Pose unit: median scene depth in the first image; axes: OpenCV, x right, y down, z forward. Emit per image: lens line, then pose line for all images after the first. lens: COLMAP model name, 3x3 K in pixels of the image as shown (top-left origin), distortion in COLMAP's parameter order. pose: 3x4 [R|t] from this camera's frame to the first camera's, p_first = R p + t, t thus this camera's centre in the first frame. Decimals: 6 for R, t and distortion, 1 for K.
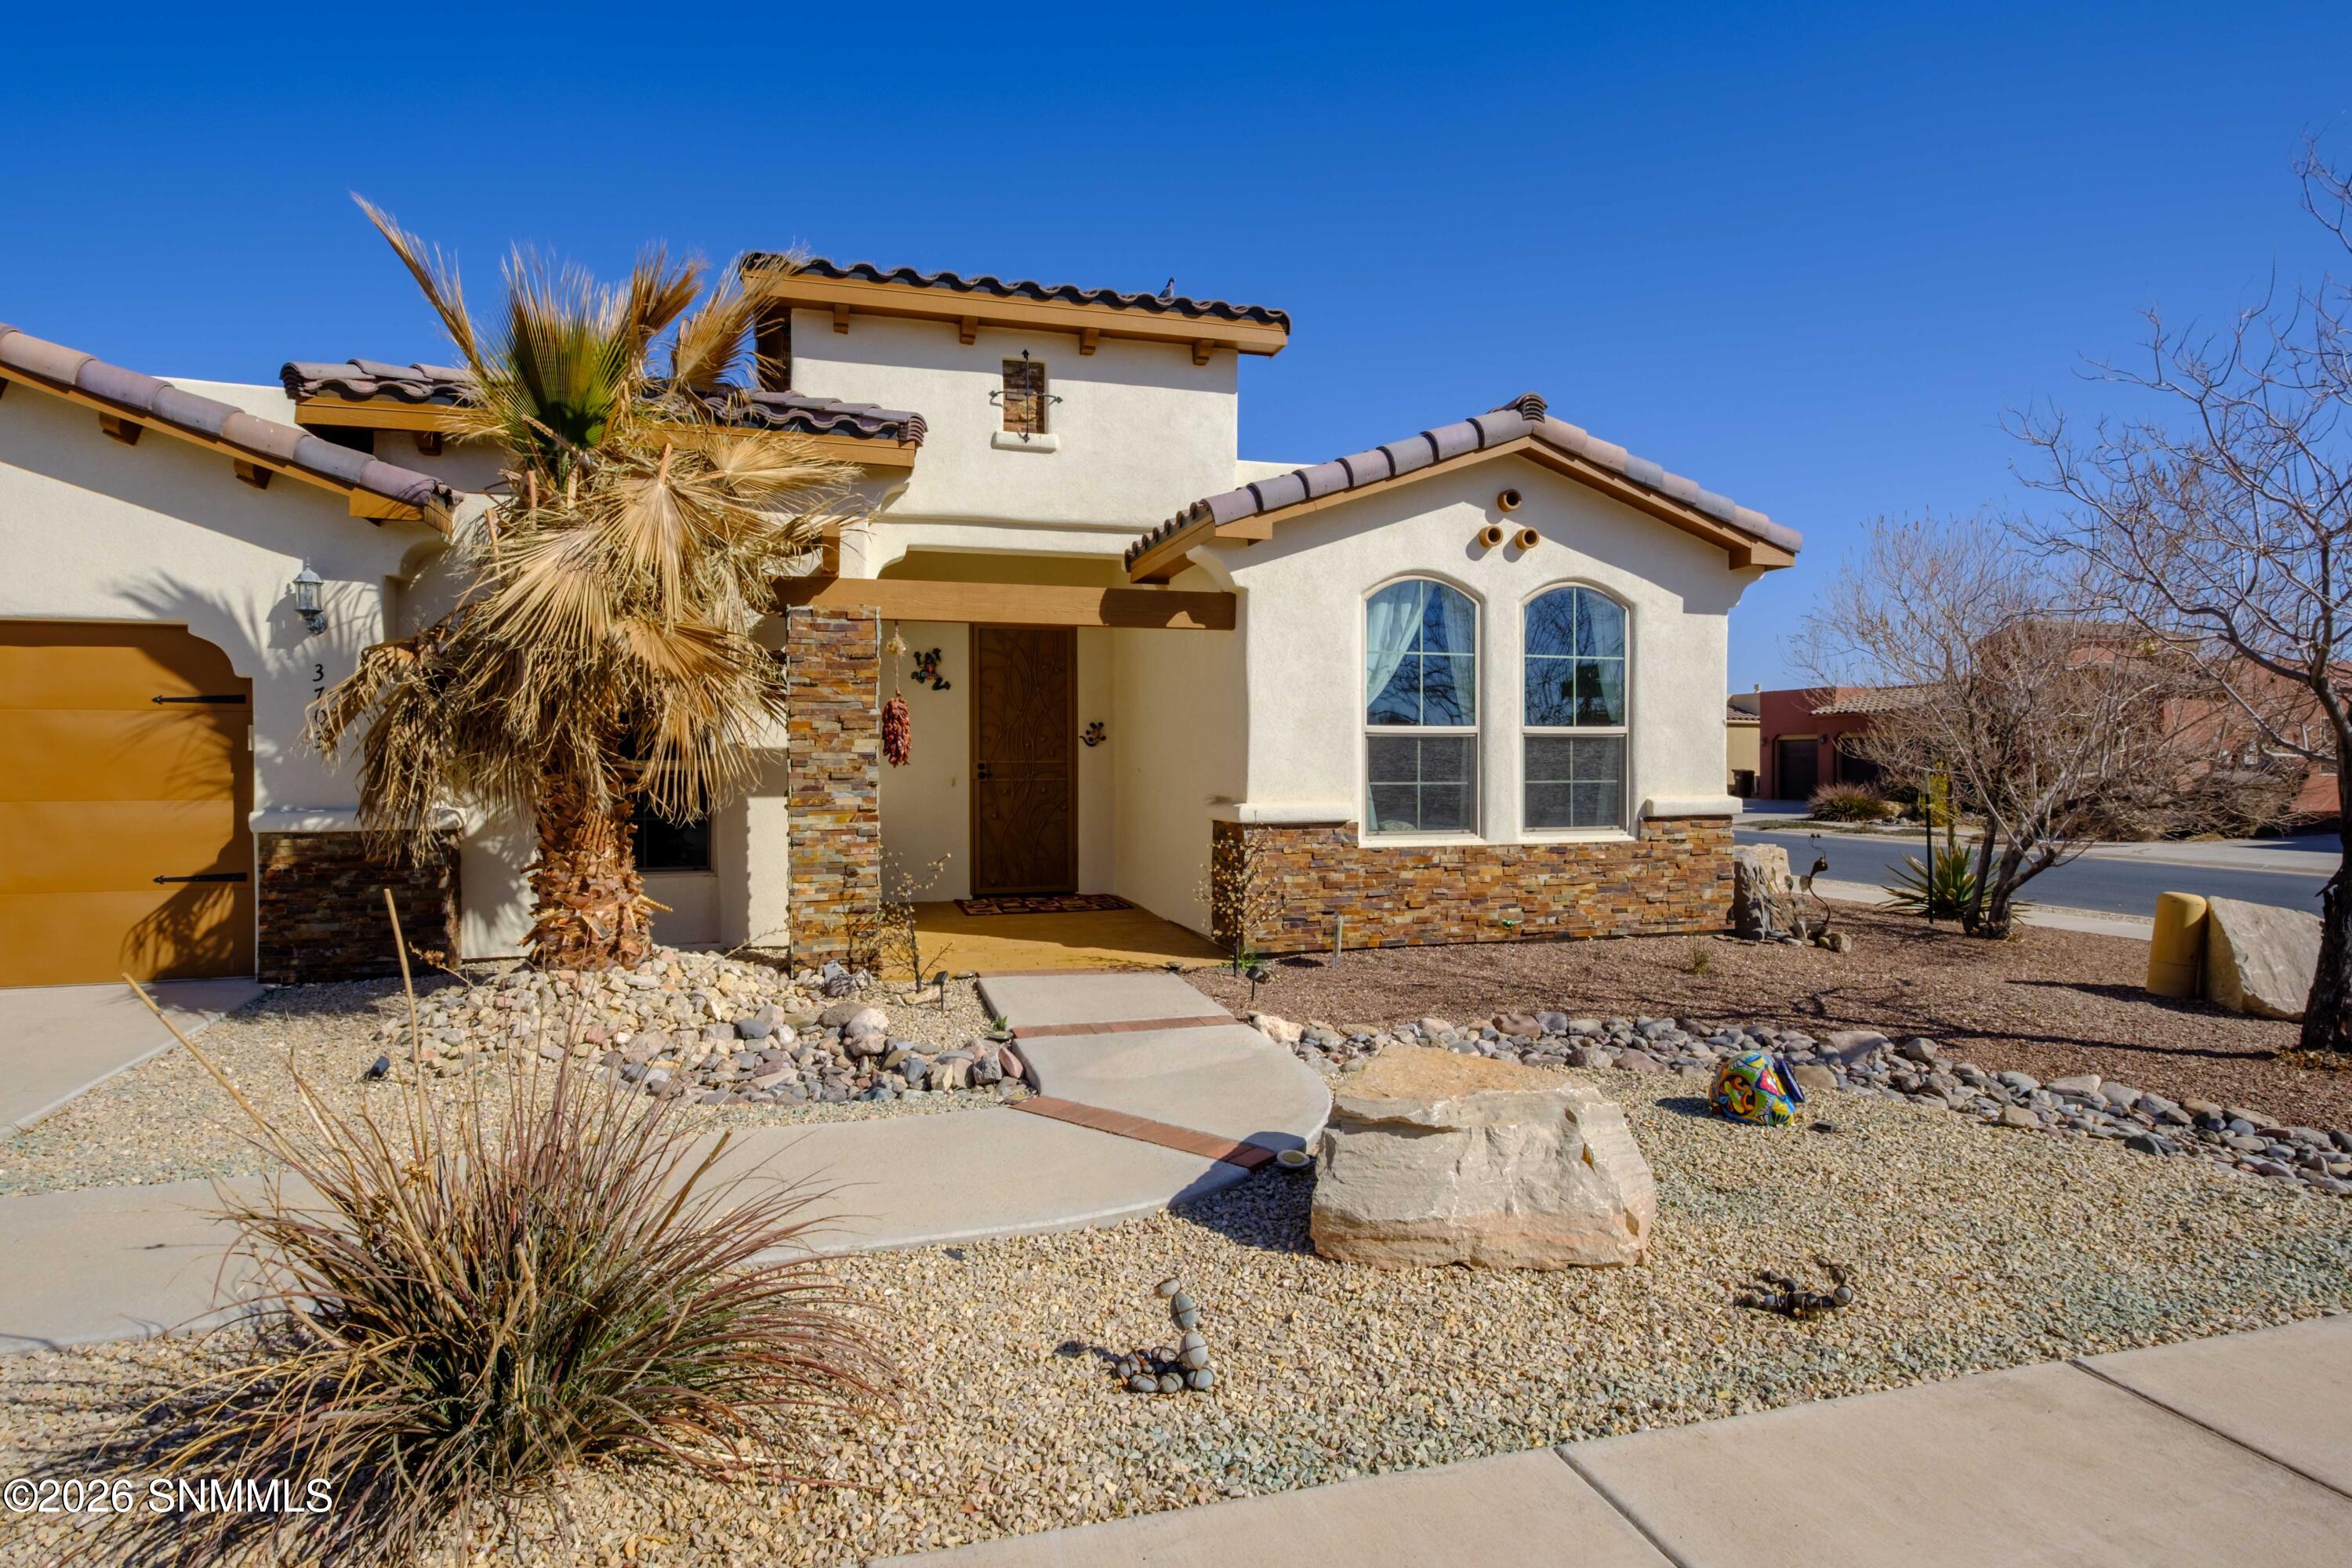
lens RADIAL K [[1261.0, 0, 1178.7], [0, 1261.0, 775.3], [0, 0, 1]] dist [0.004012, 0.000408]
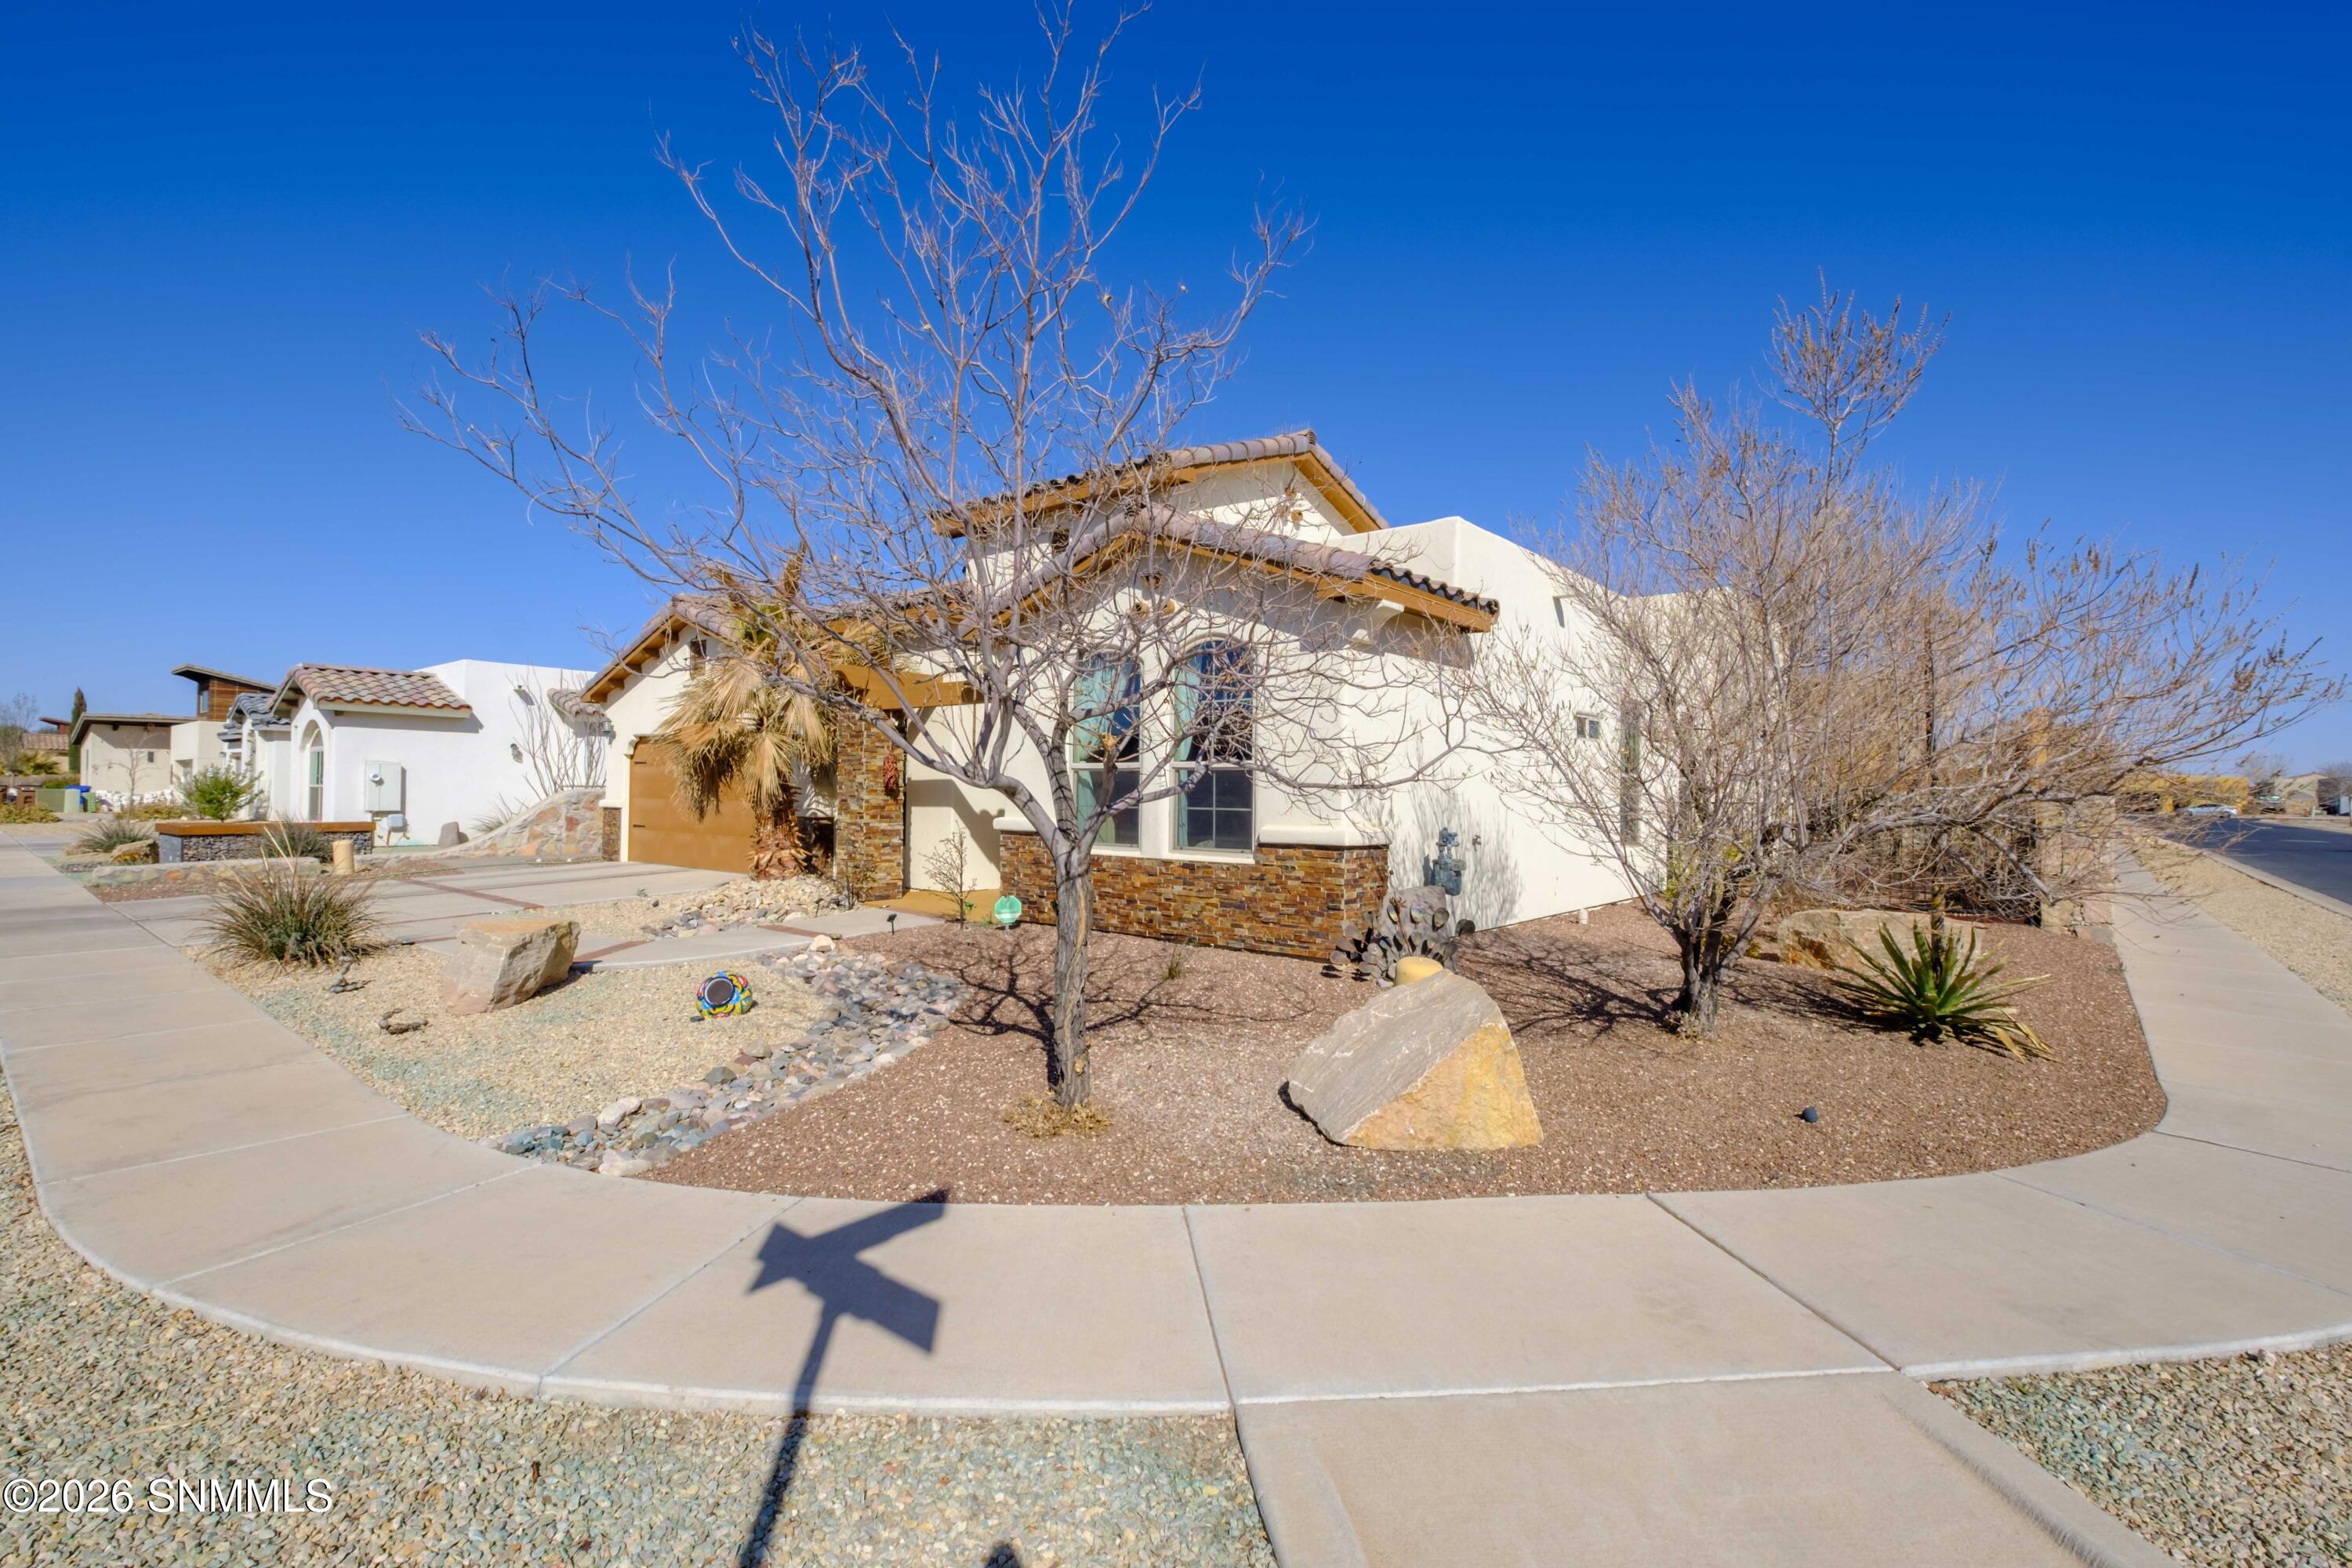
lens RADIAL K [[1066.6, 0, 1176.0], [0, 1066.6, 784.0], [0, 0, 1]] dist [0.002373, 0.000028]
pose [[0.552642, 0.002248, -0.833416, 1.180984], [-0.021359, 0.999706, -0.011467, -0.006679], [0.833145, 0.024138, 0.552528, 0.457073]]
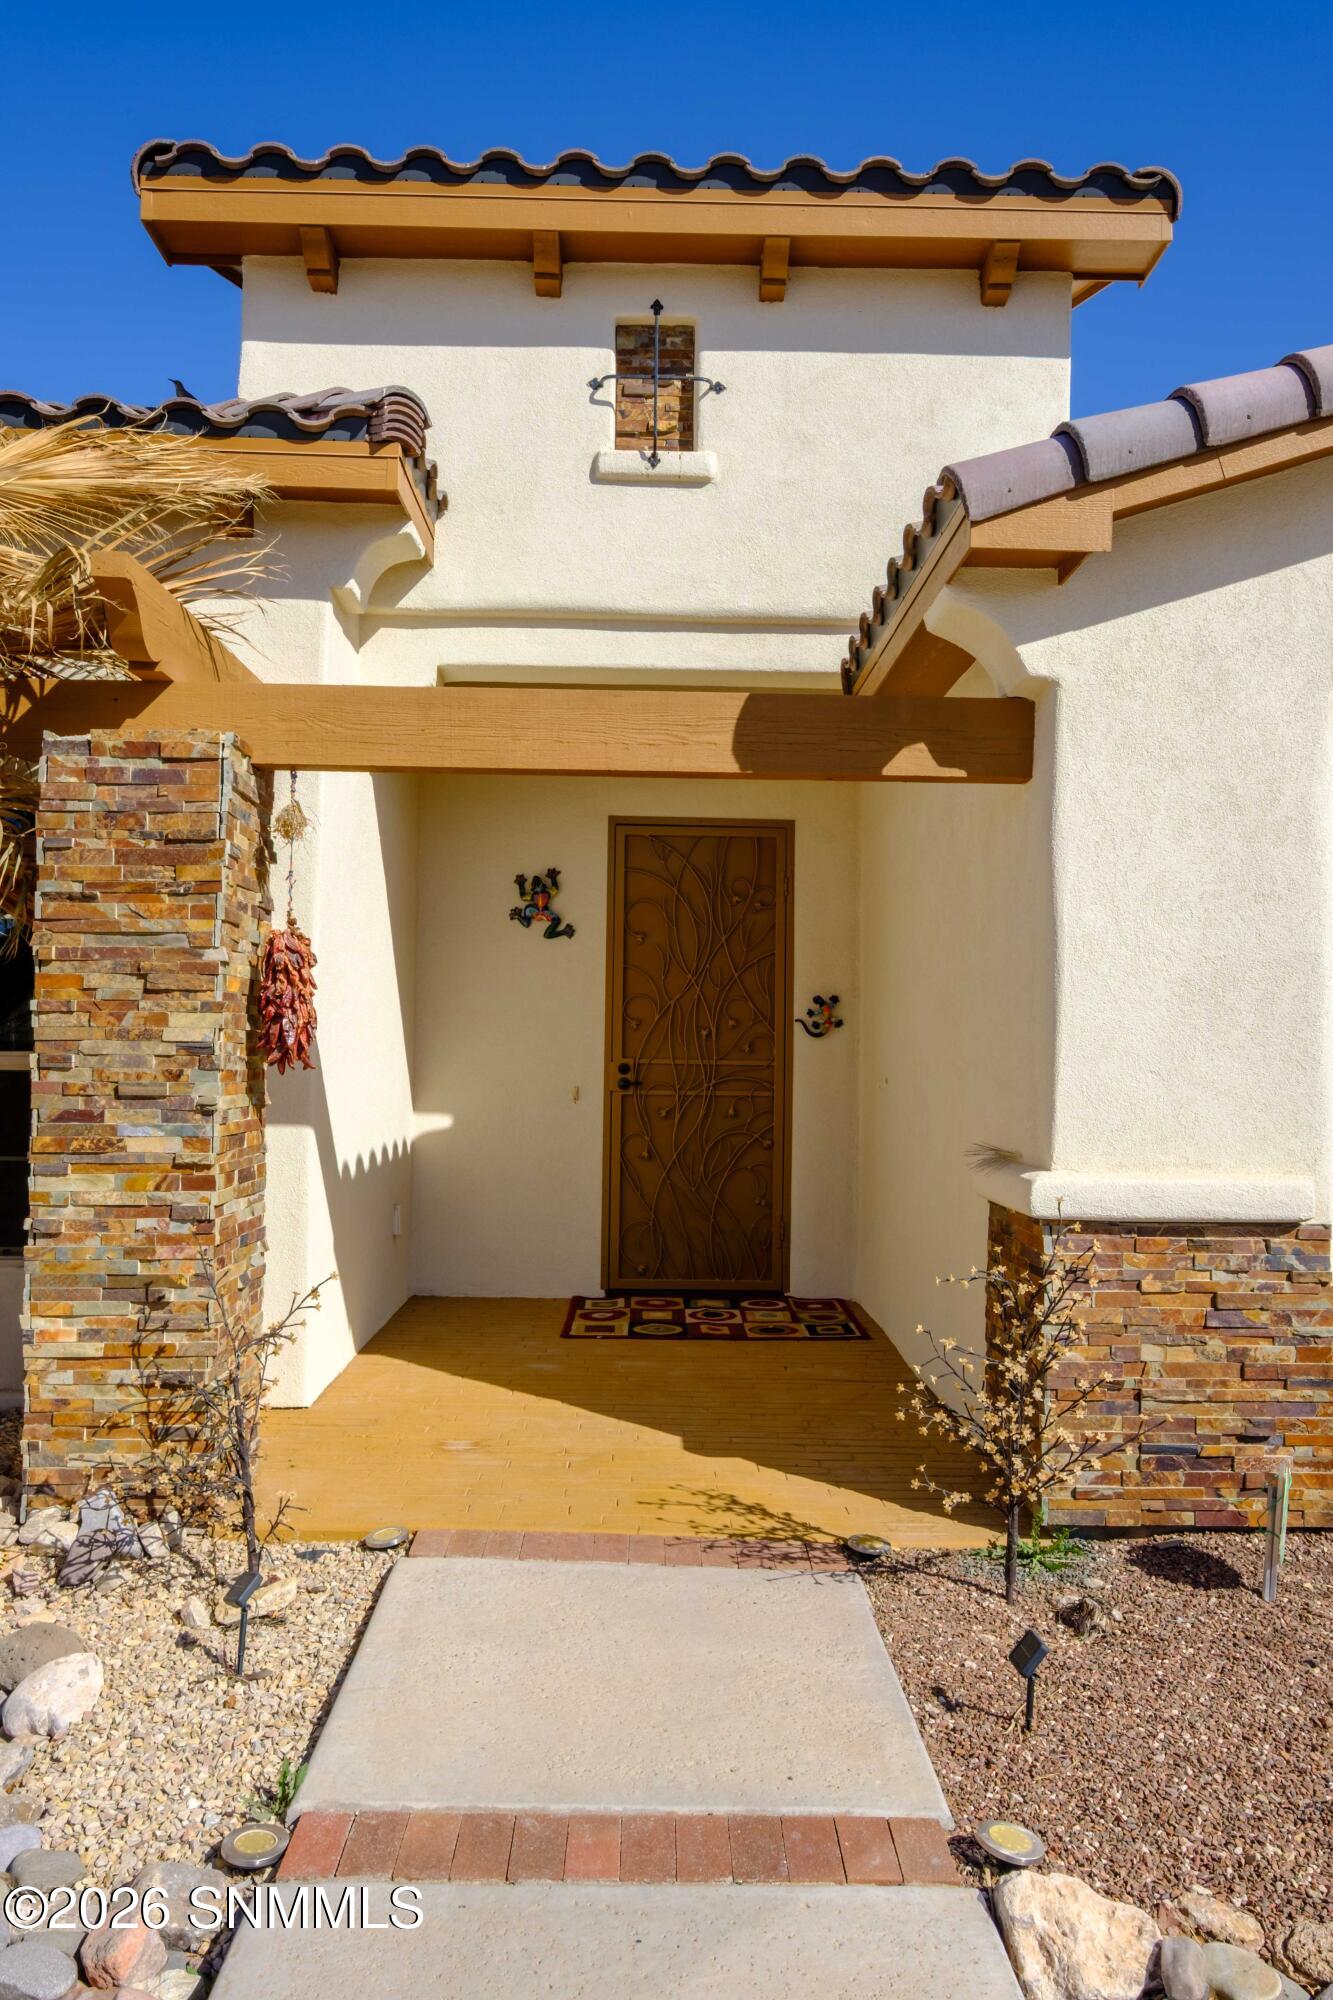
lens RADIAL K [[1467.8, 0, 665.3], [0, 1467.8, 1004.0], [0, 0, 1]] dist [0.003073, 0.003396]
pose [[0.963309, 0.007293, -0.268295, 0.059172], [-0.019622, 0.998869, -0.043304, -0.010568], [0.267675, 0.046979, 0.962363, 0.462517]]
